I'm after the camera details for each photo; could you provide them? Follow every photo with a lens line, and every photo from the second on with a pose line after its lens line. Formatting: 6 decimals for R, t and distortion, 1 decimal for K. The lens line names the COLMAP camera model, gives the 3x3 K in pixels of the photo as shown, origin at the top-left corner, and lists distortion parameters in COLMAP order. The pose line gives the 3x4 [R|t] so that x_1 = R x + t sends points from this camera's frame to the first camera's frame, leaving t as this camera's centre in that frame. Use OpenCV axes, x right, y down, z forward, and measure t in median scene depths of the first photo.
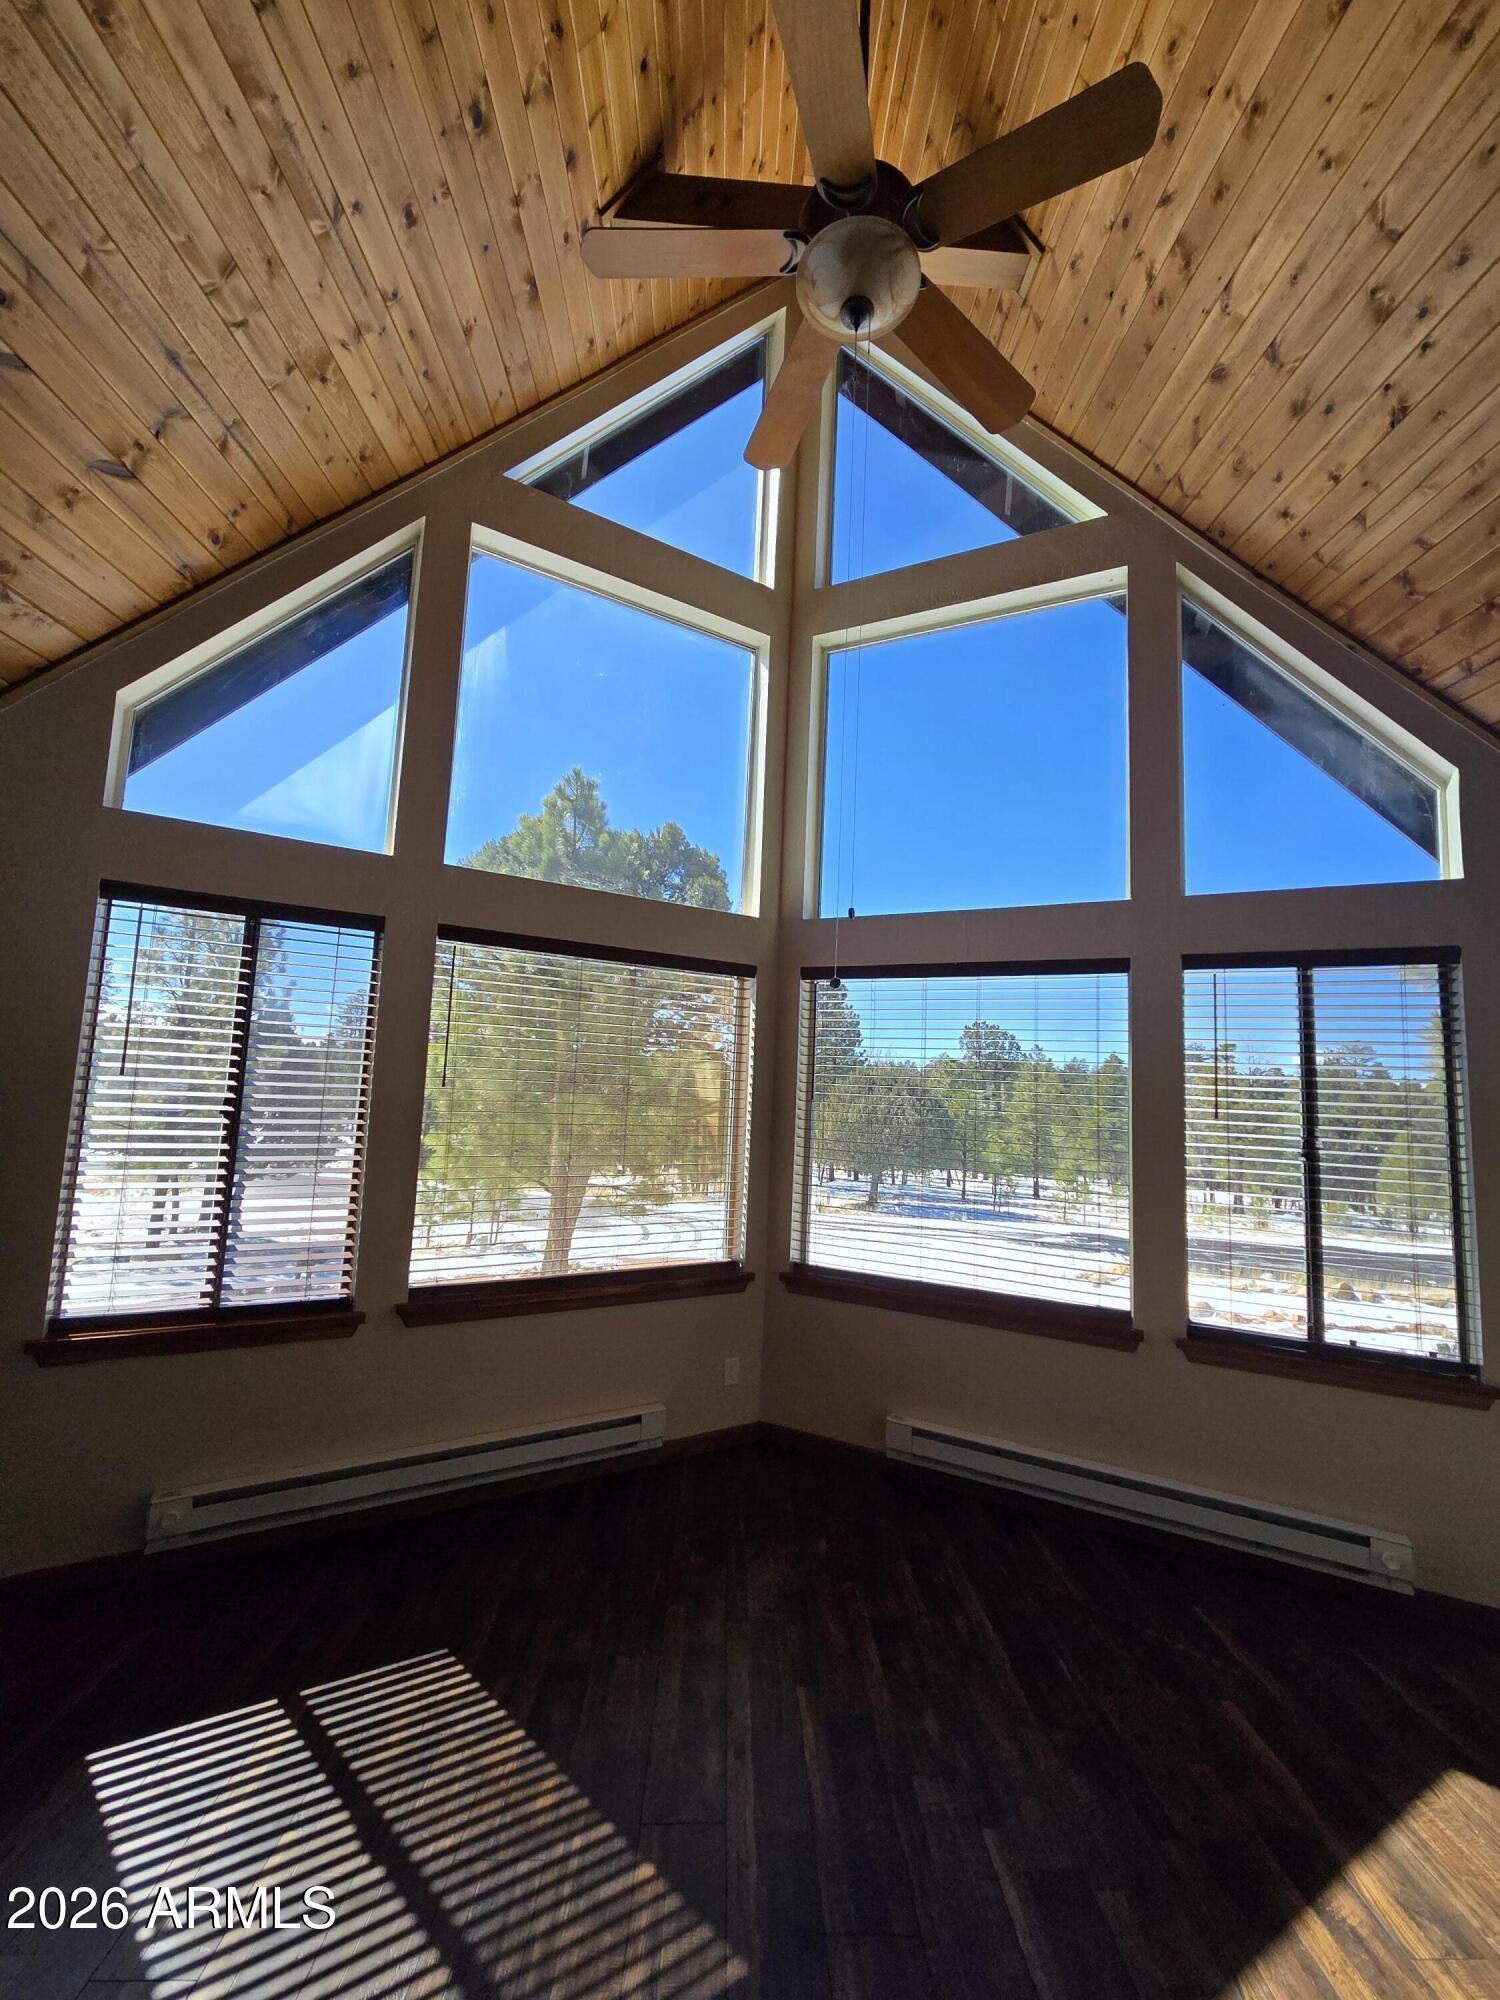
lens RADIAL K [[819.7, 0, 748.4], [0, 819.7, 999.2], [0, 0, 1]] dist [-0.001267, 0.000166]
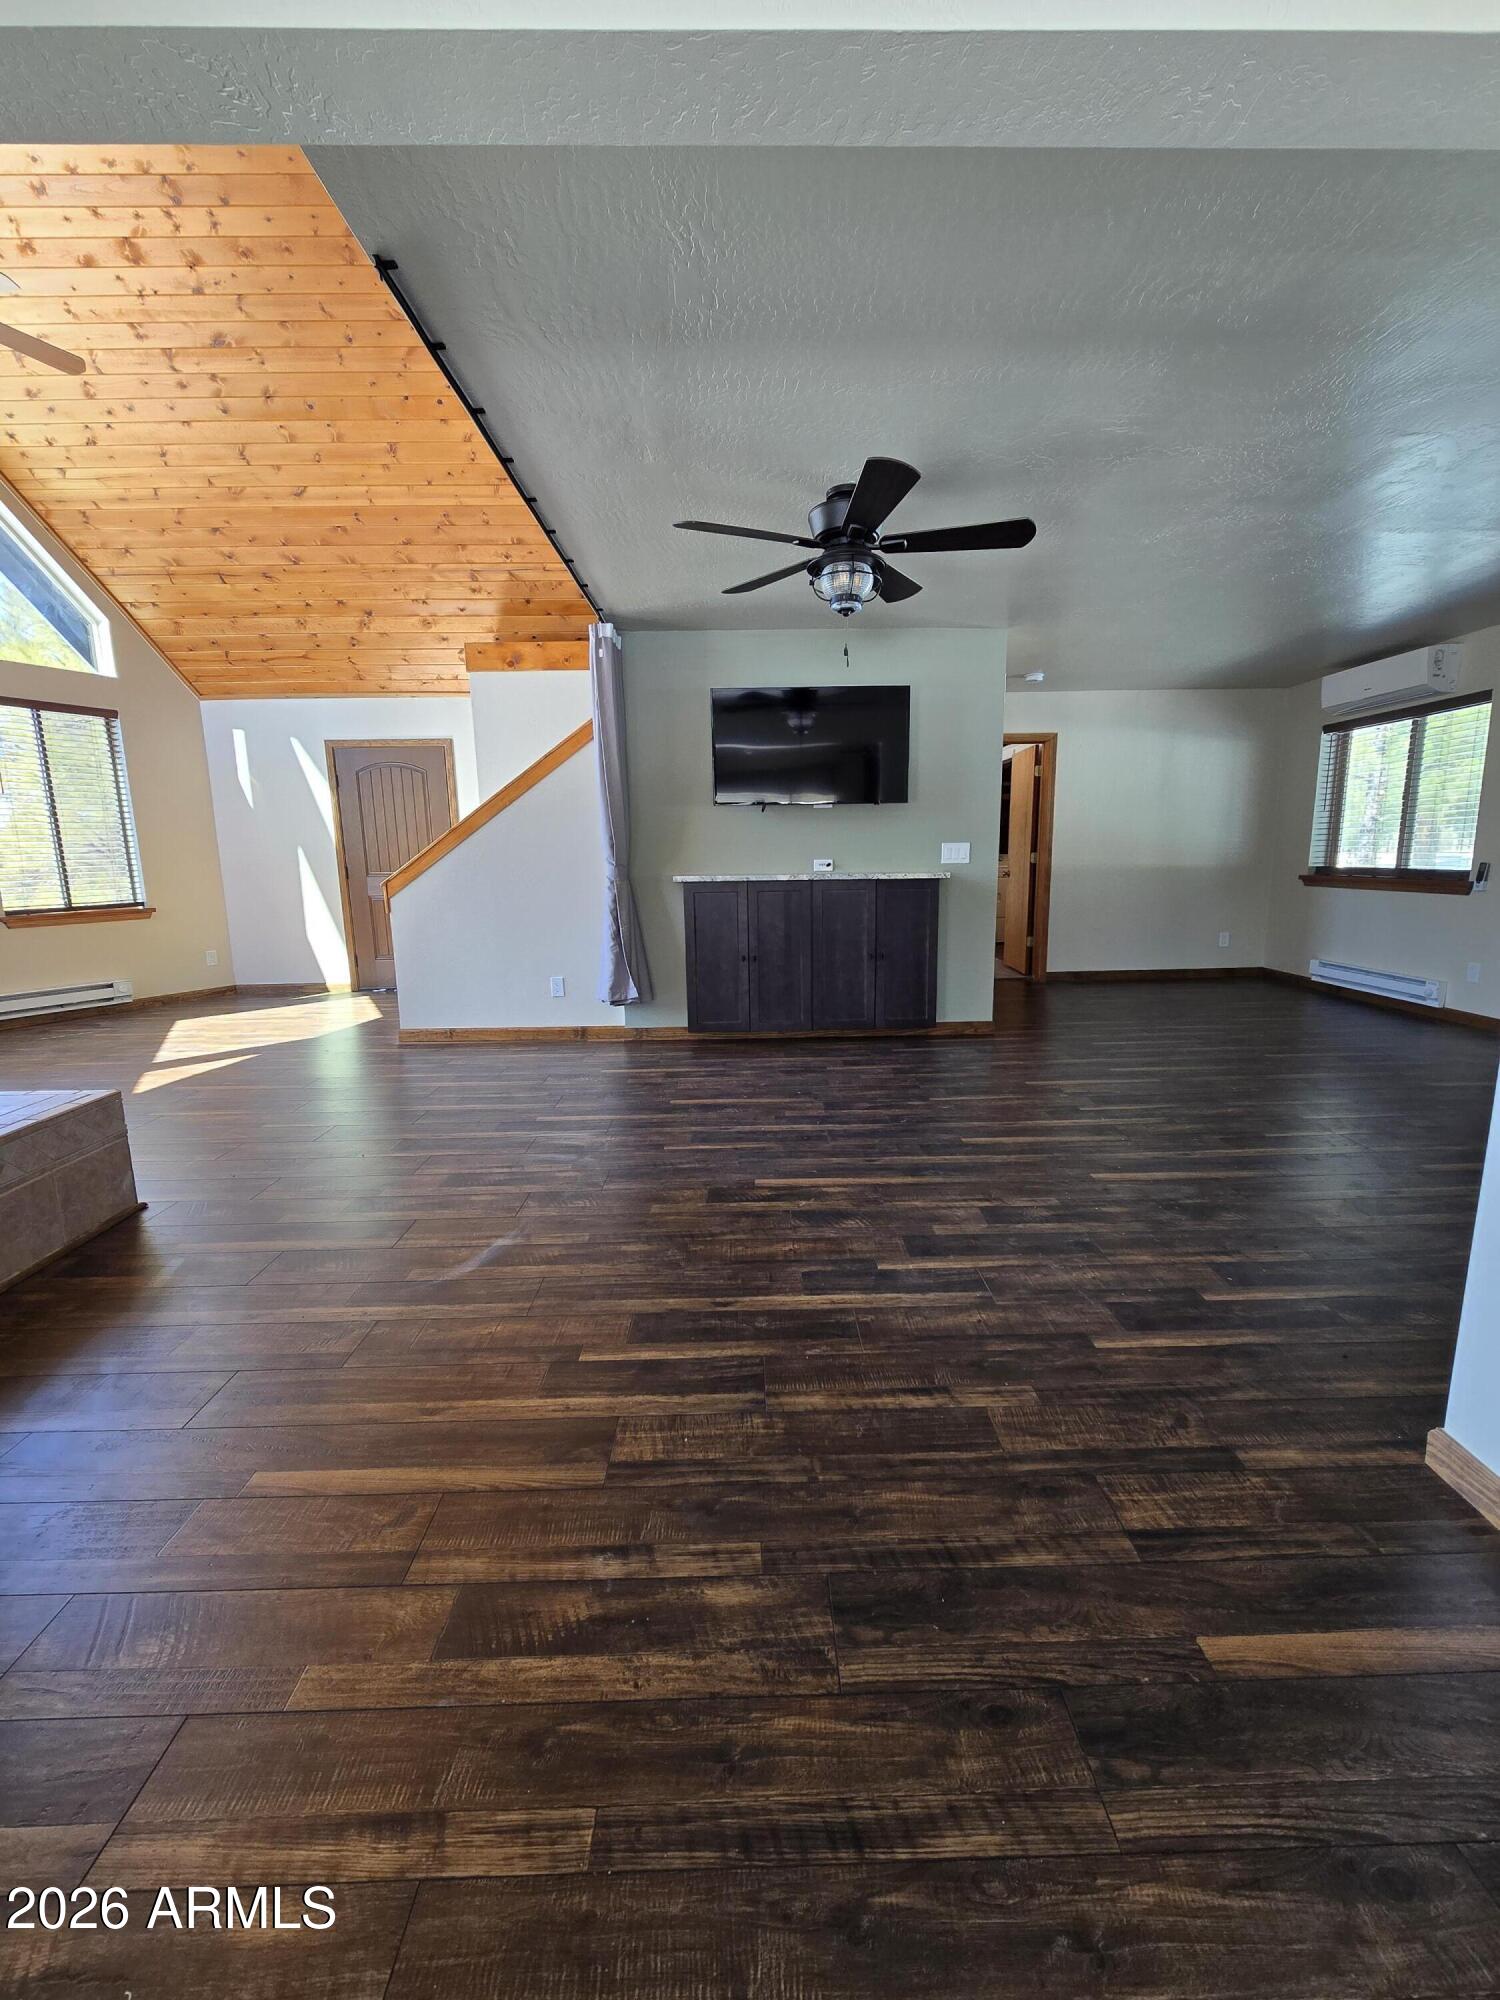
lens RADIAL K [[819.7, 0, 757.6], [0, 819.7, 1004.0], [0, 0, 1]] dist [-0.001267, 0.000166]
pose [[0.015037, -0.224607, 0.974333, -1.217287], [-0.095651, 0.969652, 0.225004, 0.032172], [-0.995301, -0.096579, -0.006903, -0.644611]]
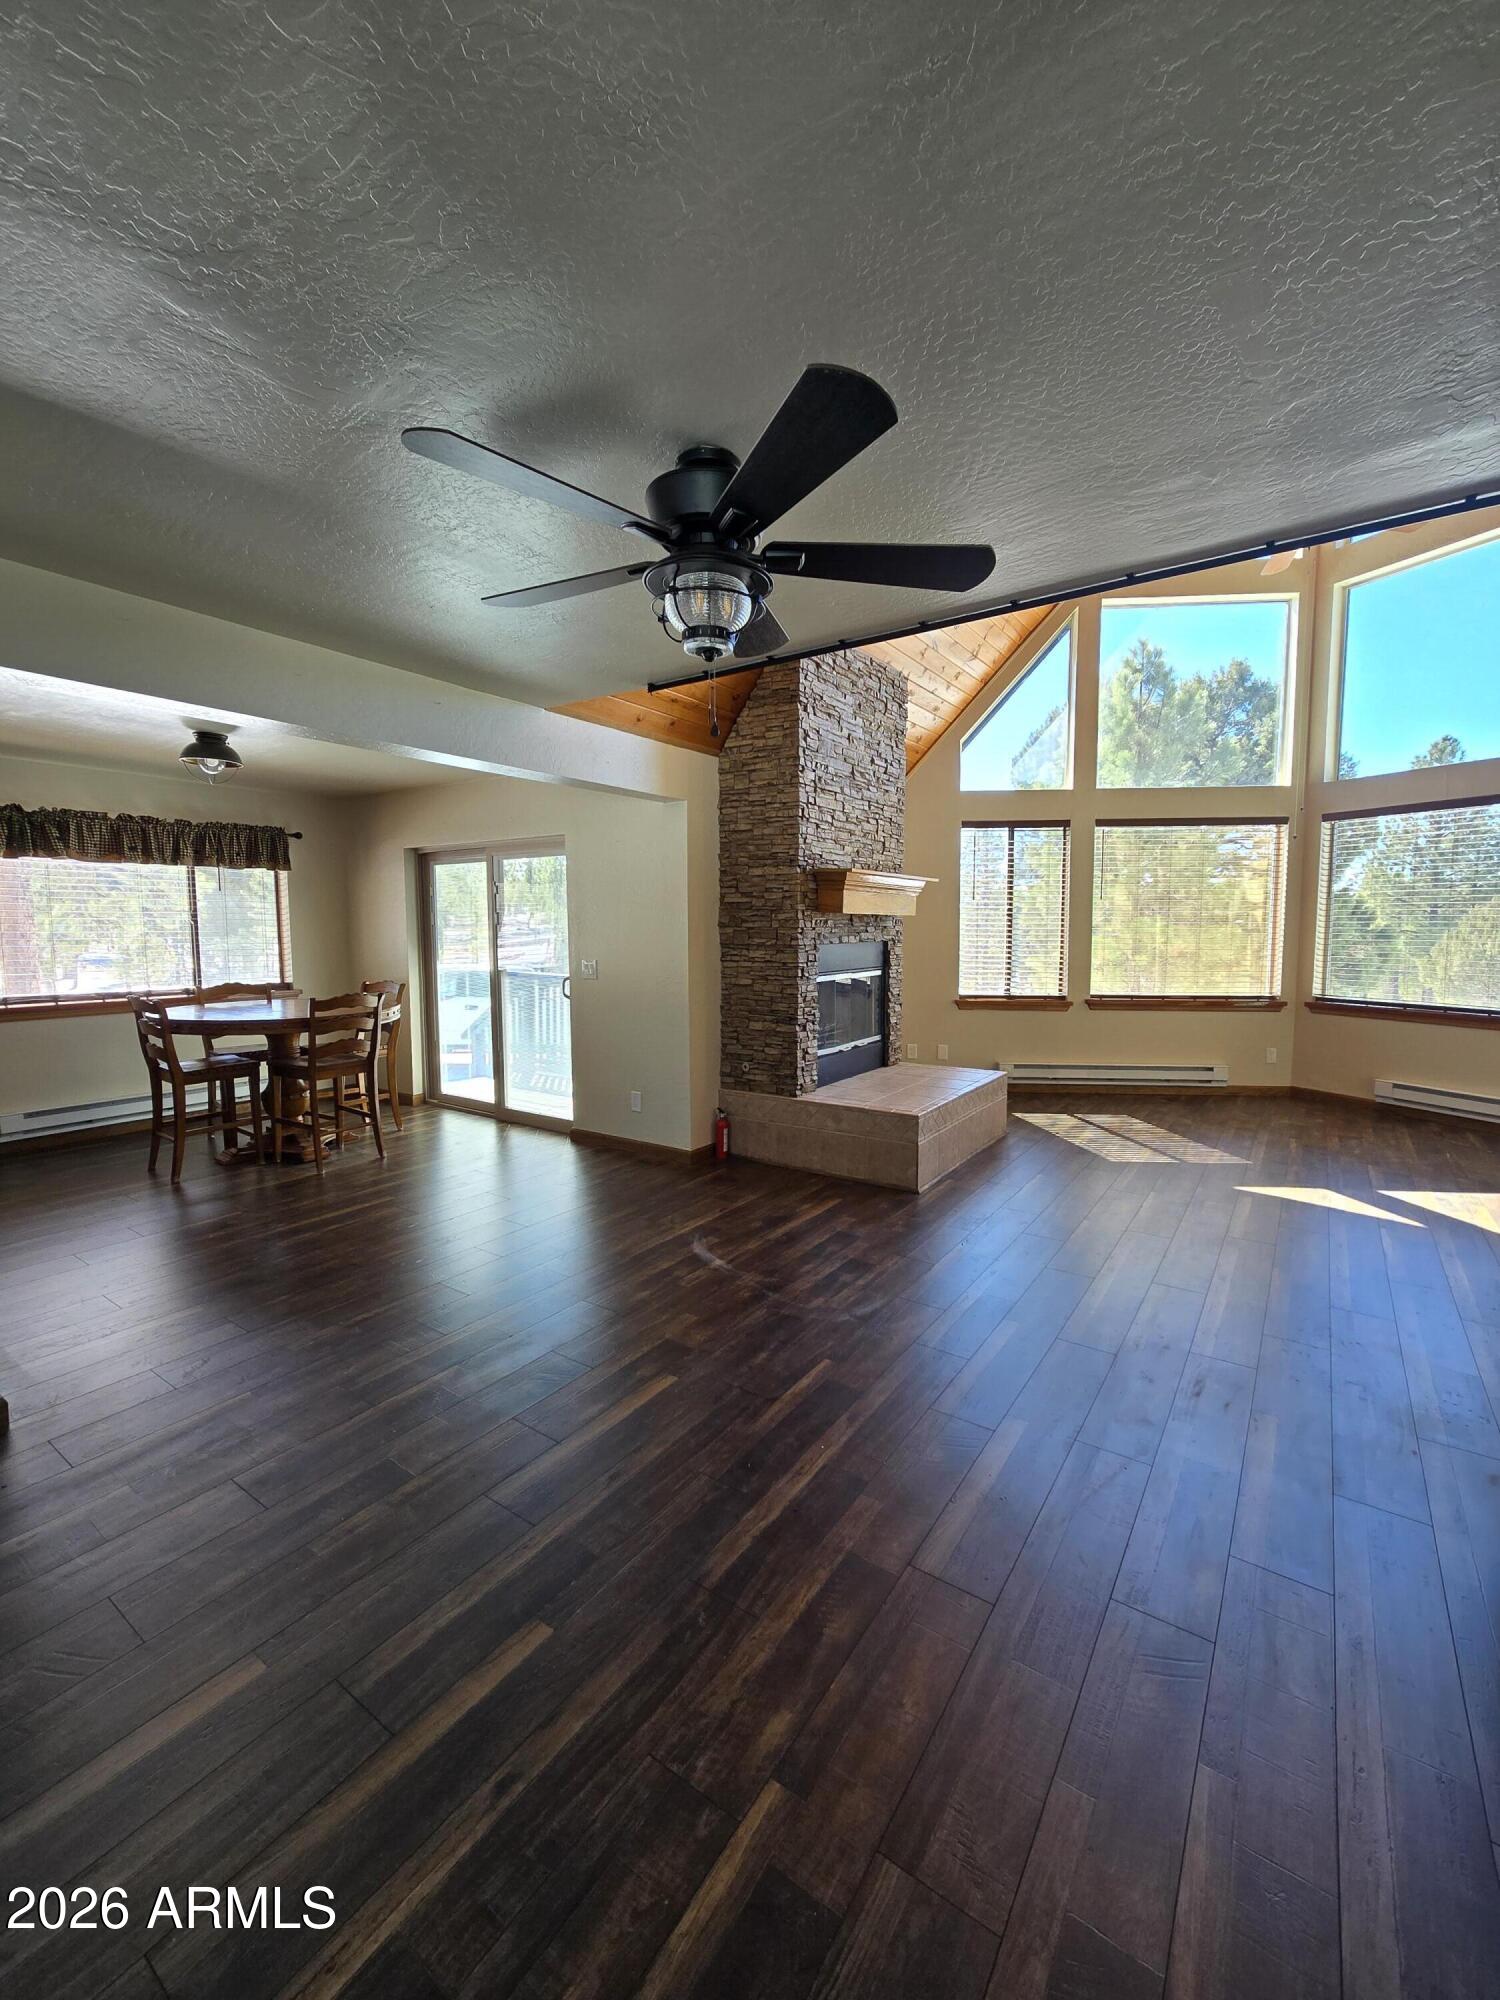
lens RADIAL K [[819.7, 0, 768.0], [0, 819.7, 990.7], [0, 0, 1]] dist [-0.001267, 0.000166]
pose [[0.809093, 0.002032, -0.587677, 0.163827], [0.101257, 0.984557, 0.142810, -0.048160], [0.578891, -0.175053, 0.796393, -1.183575]]
